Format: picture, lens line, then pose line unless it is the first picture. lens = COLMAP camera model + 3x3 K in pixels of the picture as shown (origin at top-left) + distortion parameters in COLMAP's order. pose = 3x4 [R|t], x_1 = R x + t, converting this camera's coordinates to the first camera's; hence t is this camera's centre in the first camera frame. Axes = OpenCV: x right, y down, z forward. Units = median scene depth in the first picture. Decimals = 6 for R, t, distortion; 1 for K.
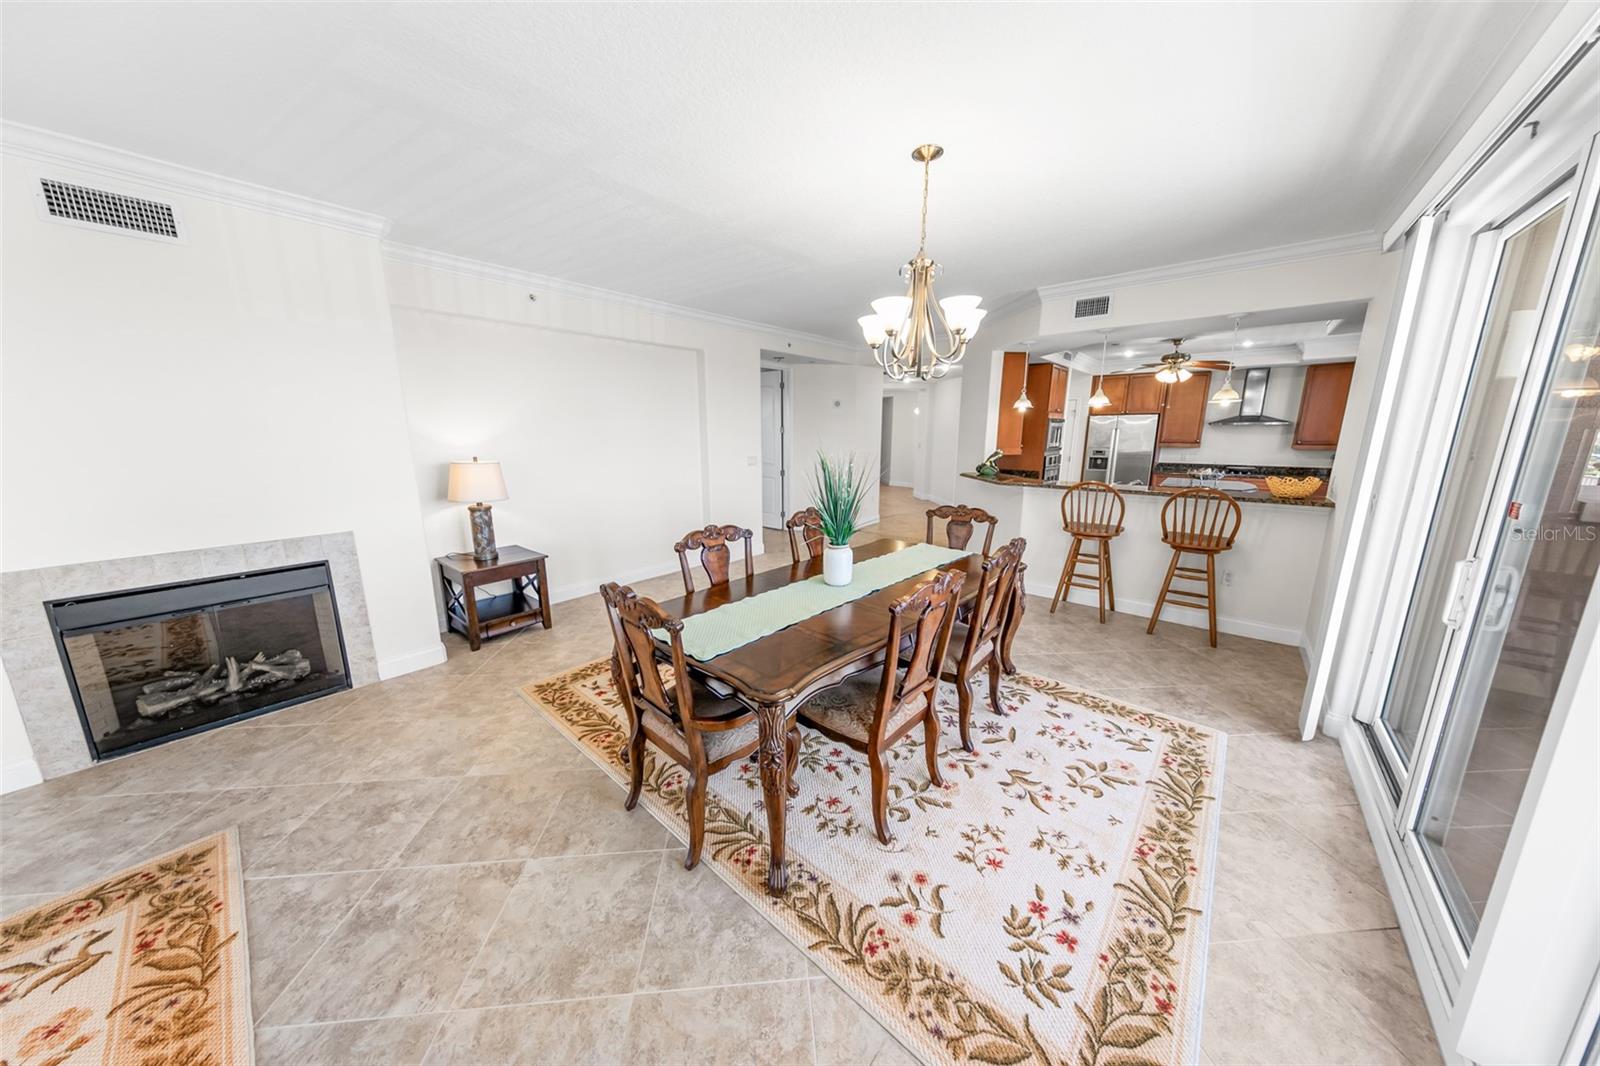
lens RADIAL K [[501.7, 0, 791.7], [0, 501.7, 535.3], [0, 0, 1]] dist [0.005036, -0.000168]
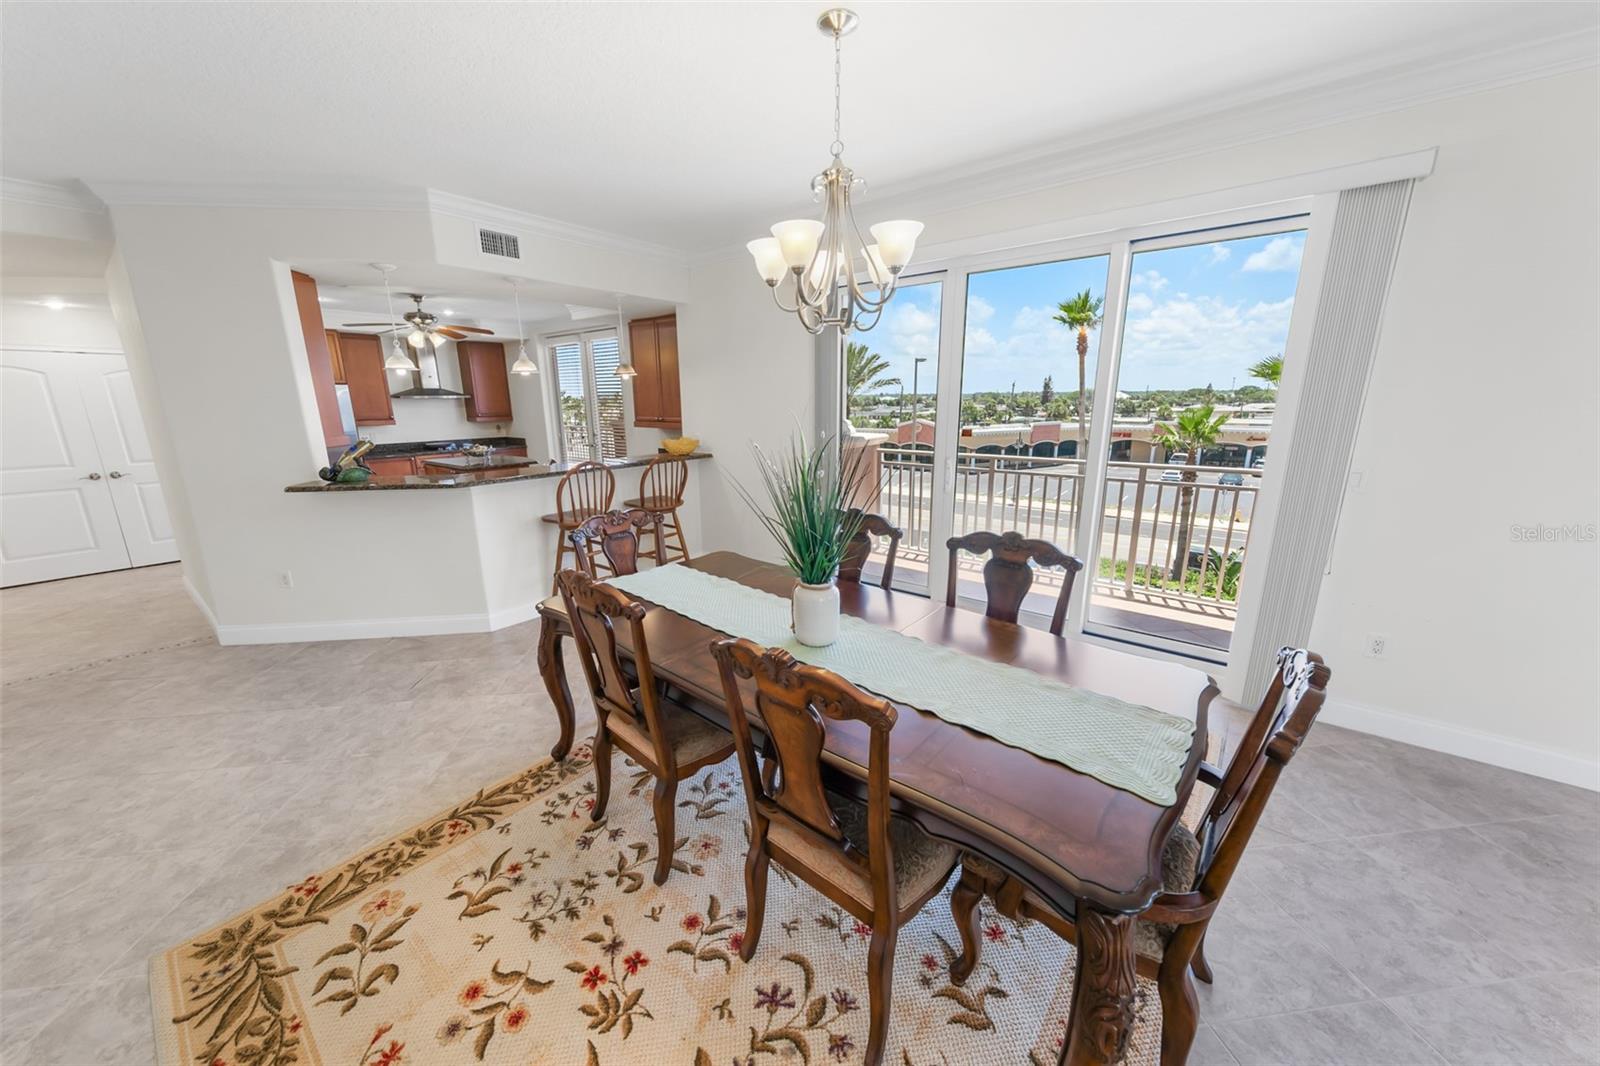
lens RADIAL K [[564.6, 0, 796.7], [0, 564.6, 519.7], [0, 0, 1]] dist [0.008067, -0.000084]
pose [[-0.036134, -0.210546, 0.976916, -0.233454], [0.220084, 0.951877, 0.213290, -0.087195], [-0.974811, 0.222711, 0.011943, 0.412911]]
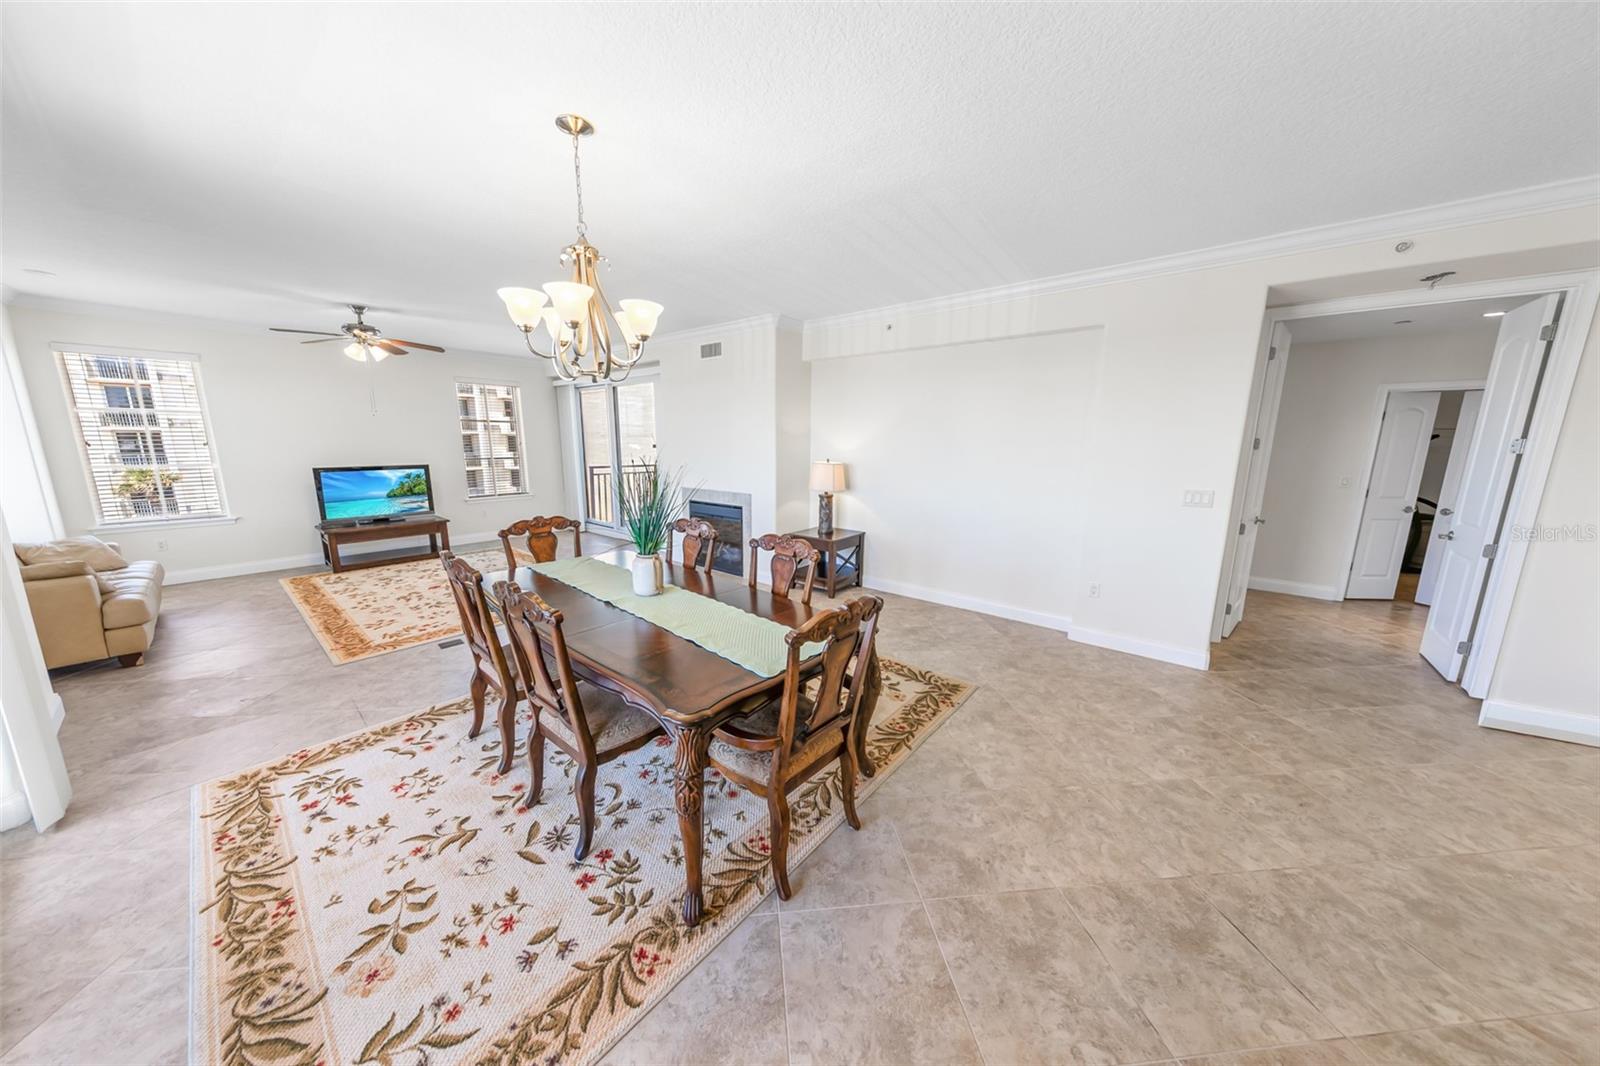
lens RADIAL K [[501.7, 0, 799.8], [0, 501.7, 531.4], [0, 0, 1]] dist [0.005036, -0.000168]
pose [[0.027575, 0.186474, -0.982073, 1.408961], [-0.219955, 0.959500, 0.176012, -0.352958], [0.975120, 0.211158, 0.067474, 1.609122]]
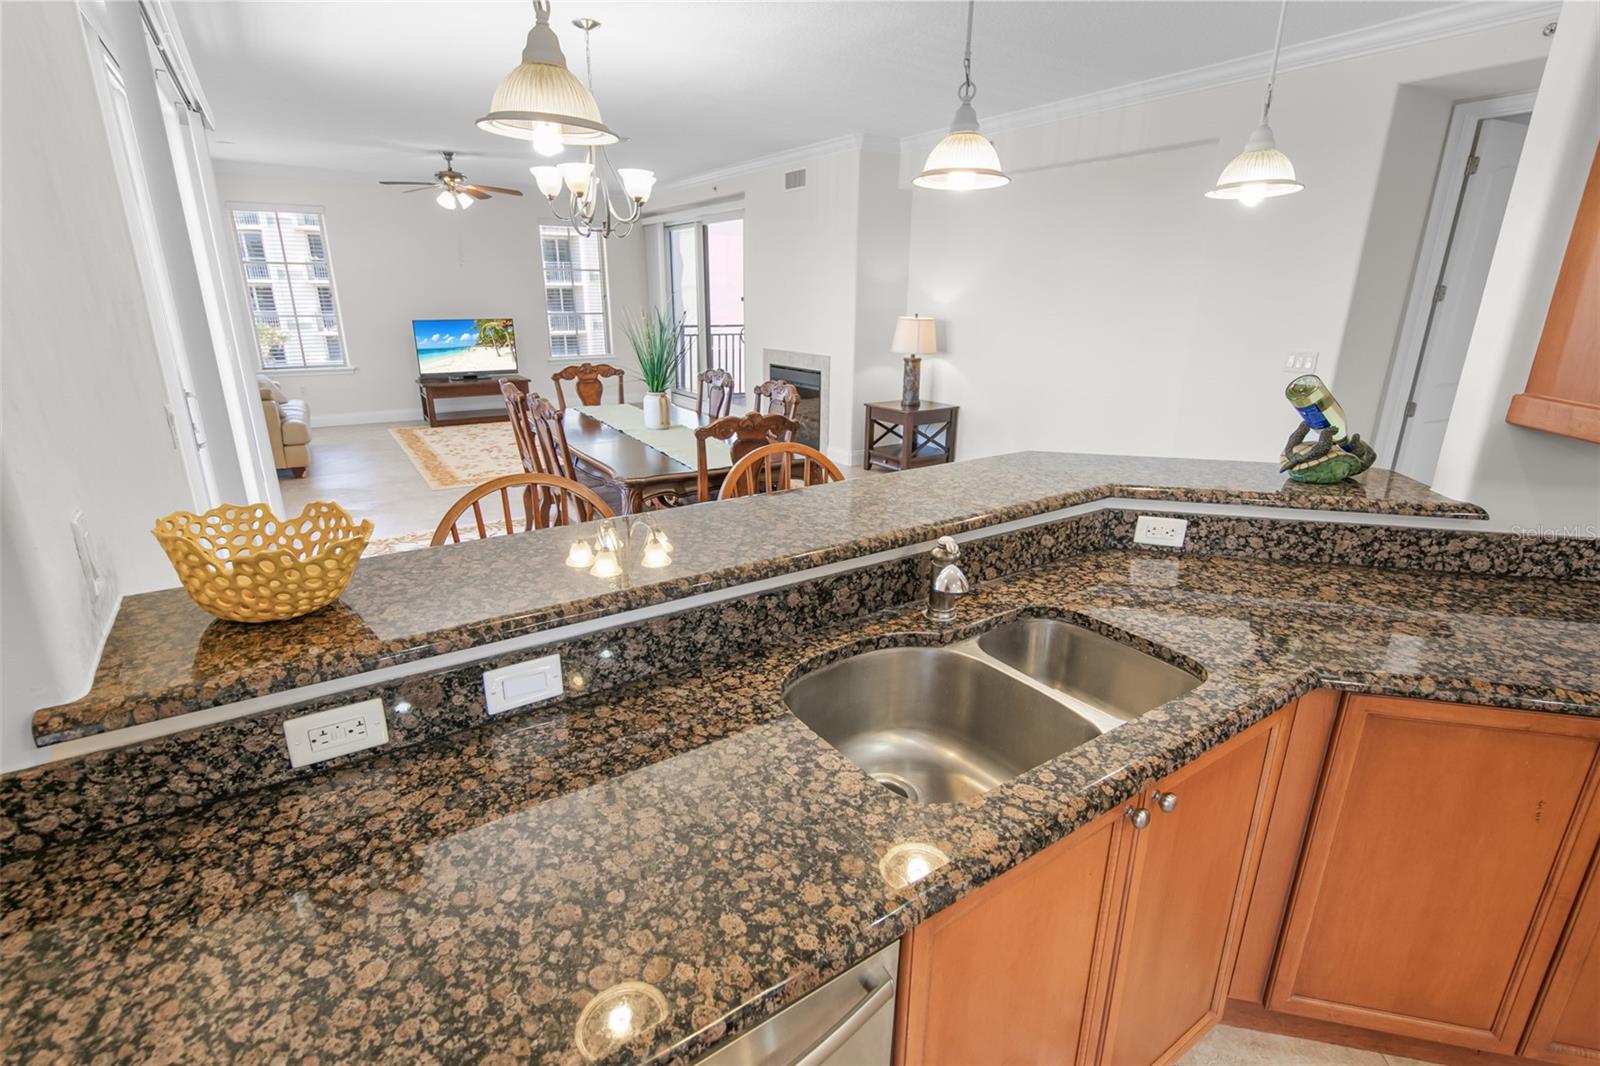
lens RADIAL K [[760.9, 0, 800.2], [0, 760.9, 532.4], [0, 0, 1]] dist [0.005452, -0.000440]
pose [[-0.271930, 0.294216, -0.916237, 1.765834], [-0.209484, 0.911185, 0.354767, -0.414285], [0.939239, 0.288409, -0.186145, 1.907054]]
